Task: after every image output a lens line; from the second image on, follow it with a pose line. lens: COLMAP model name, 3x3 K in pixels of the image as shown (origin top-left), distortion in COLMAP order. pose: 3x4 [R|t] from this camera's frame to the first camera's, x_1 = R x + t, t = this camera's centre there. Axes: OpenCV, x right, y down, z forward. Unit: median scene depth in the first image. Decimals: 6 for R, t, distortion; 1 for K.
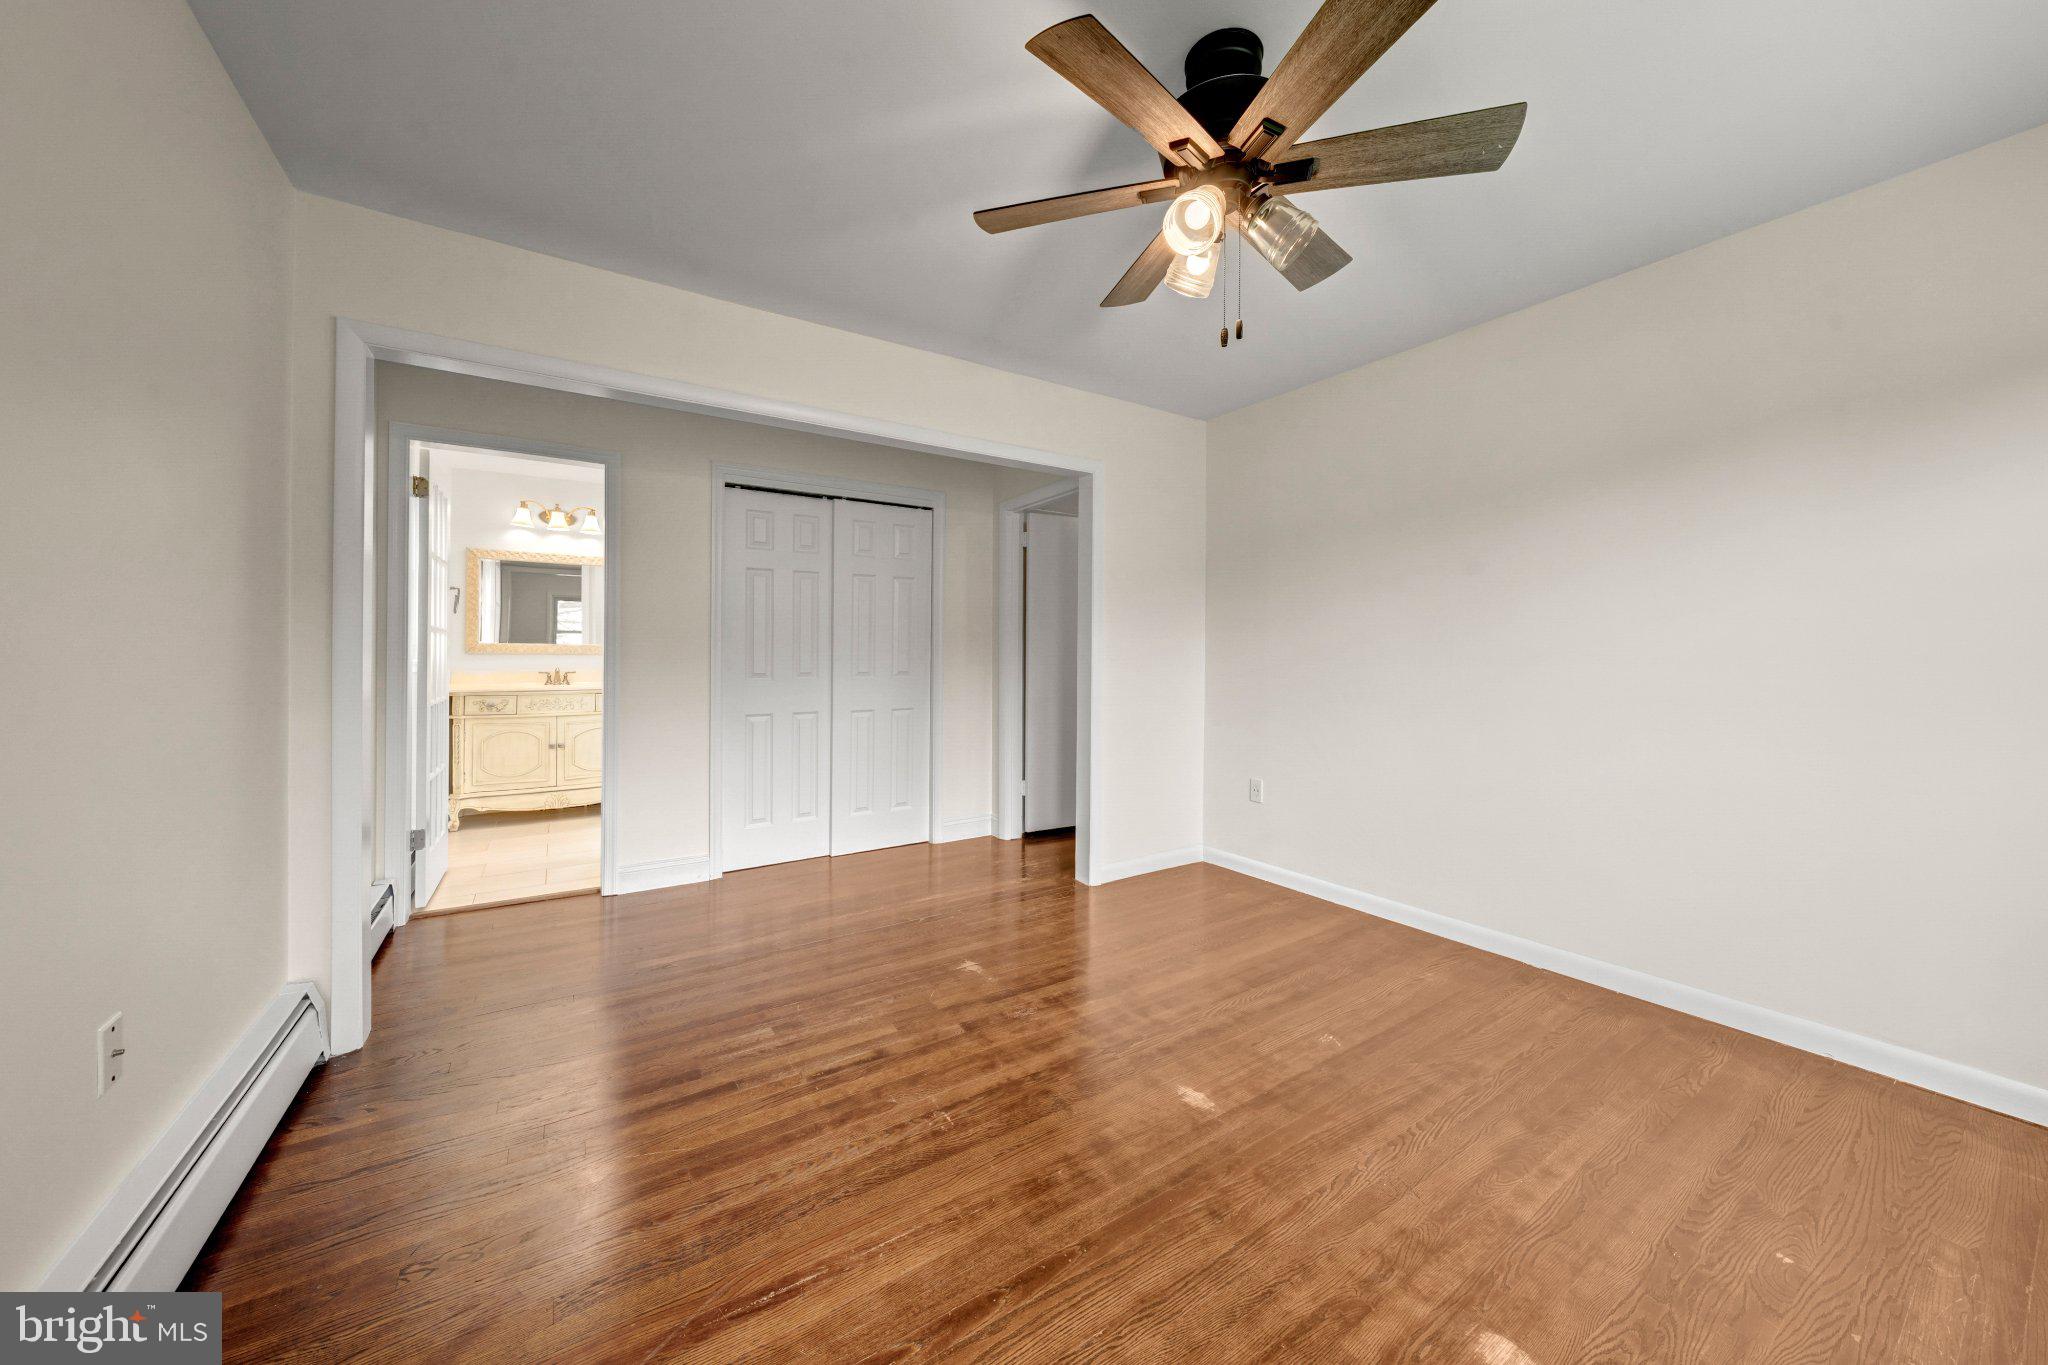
lens RADIAL K [[712.7, 0, 1025.3], [0, 712.7, 656.0], [0, 0, 1]] dist [-0.000080, -0.000013]
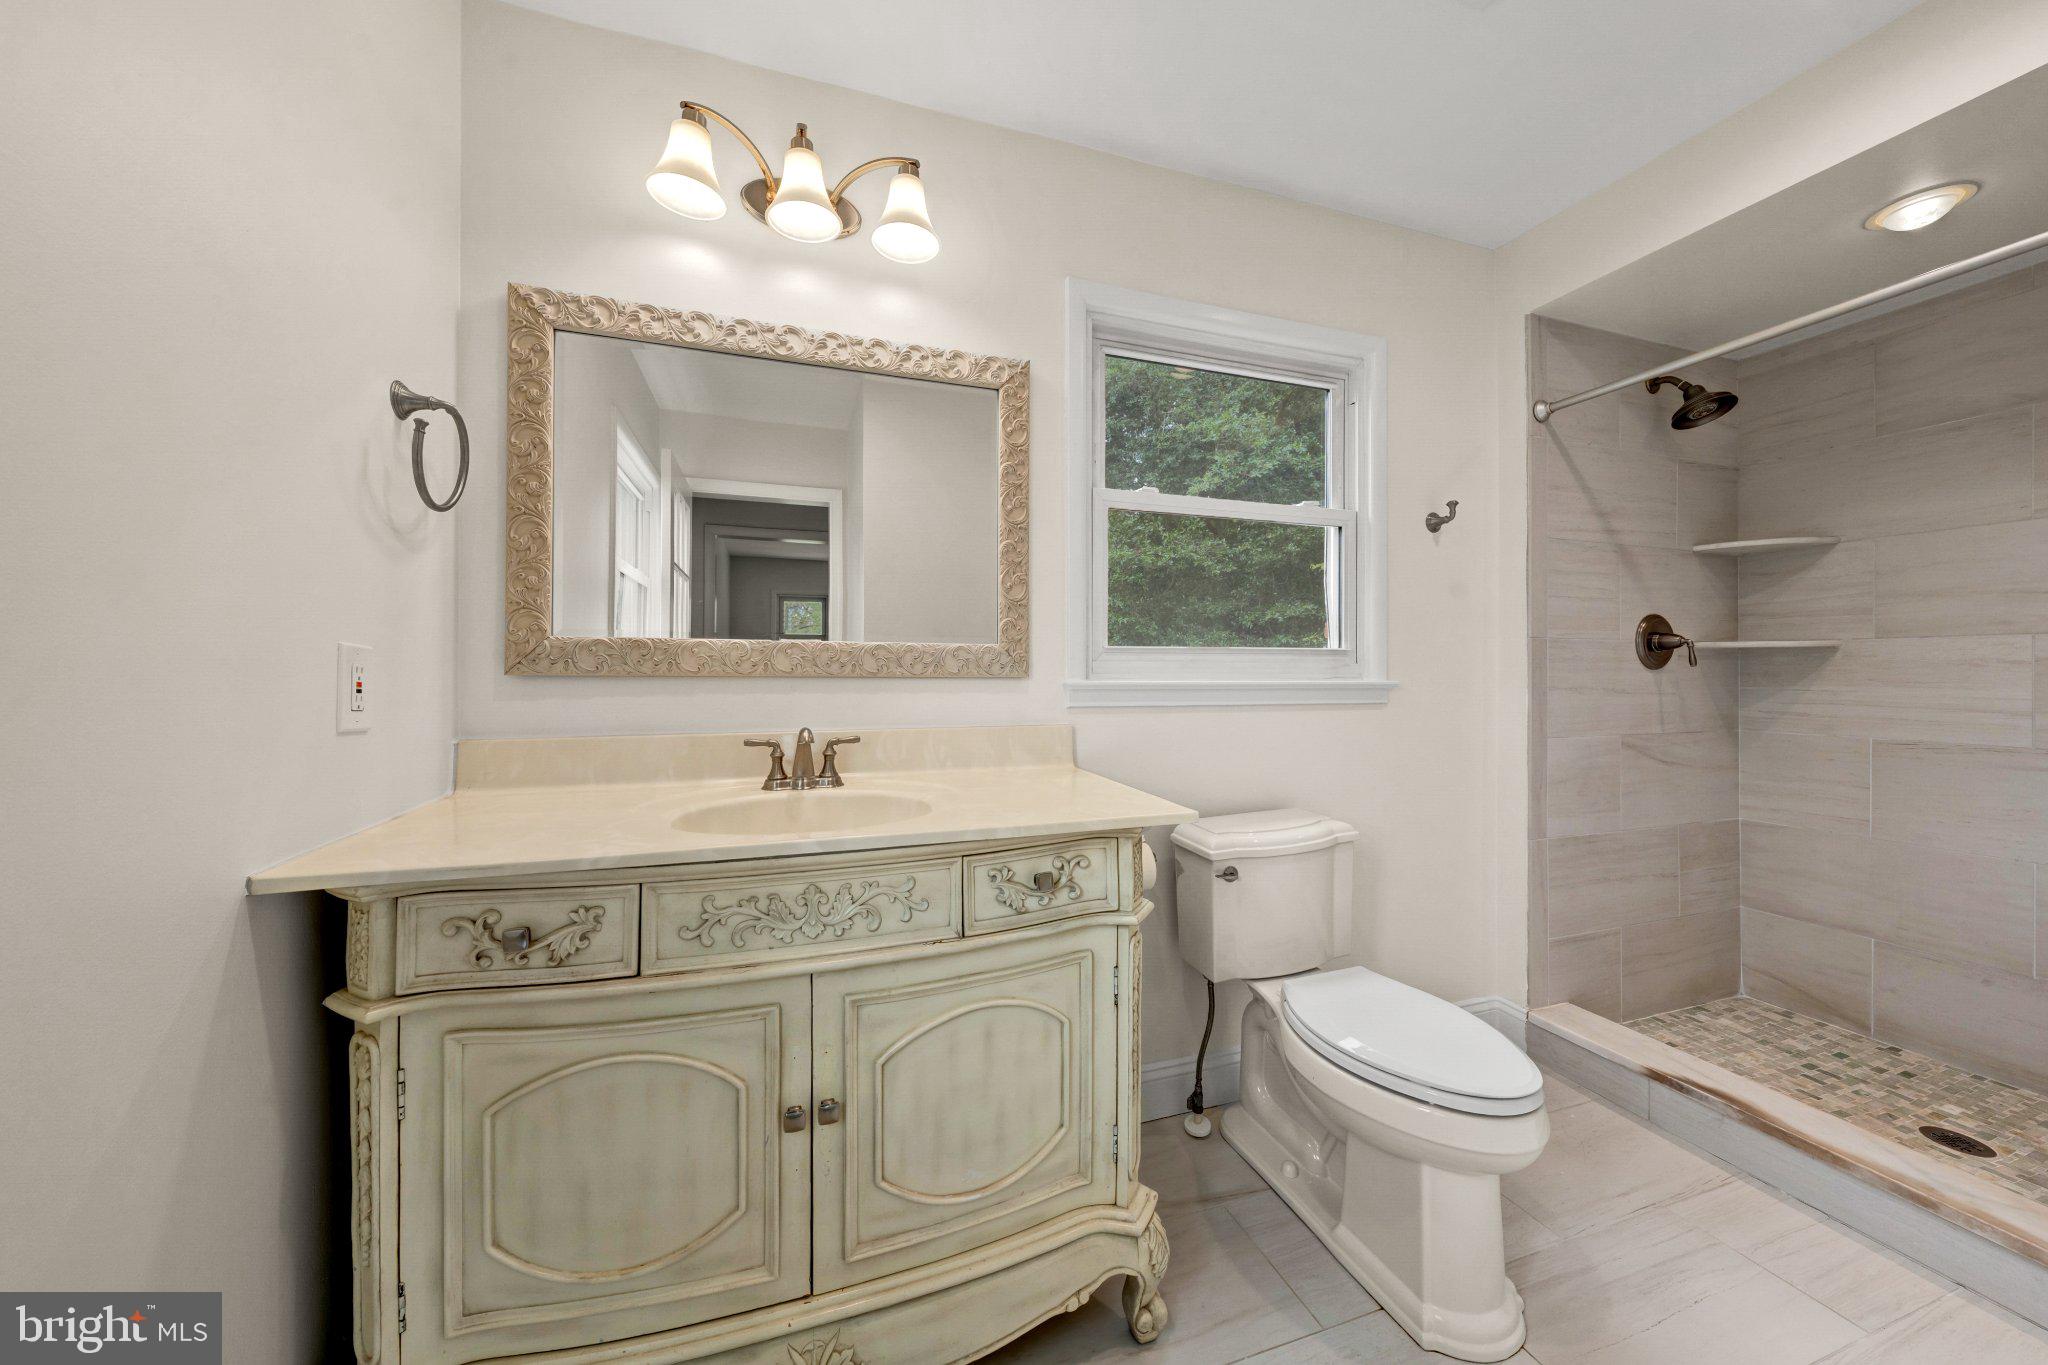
lens RADIAL K [[717.7, 0, 1024.0], [0, 717.7, 682.5], [0, 0, 1]] dist [-0.001086, -0.000138]
pose [[0.968178, -0.000472, -0.250263, -0.559334], [0.002399, 0.999970, 0.007395, -0.002588], [0.250252, -0.007760, 0.968150, 0.834720]]
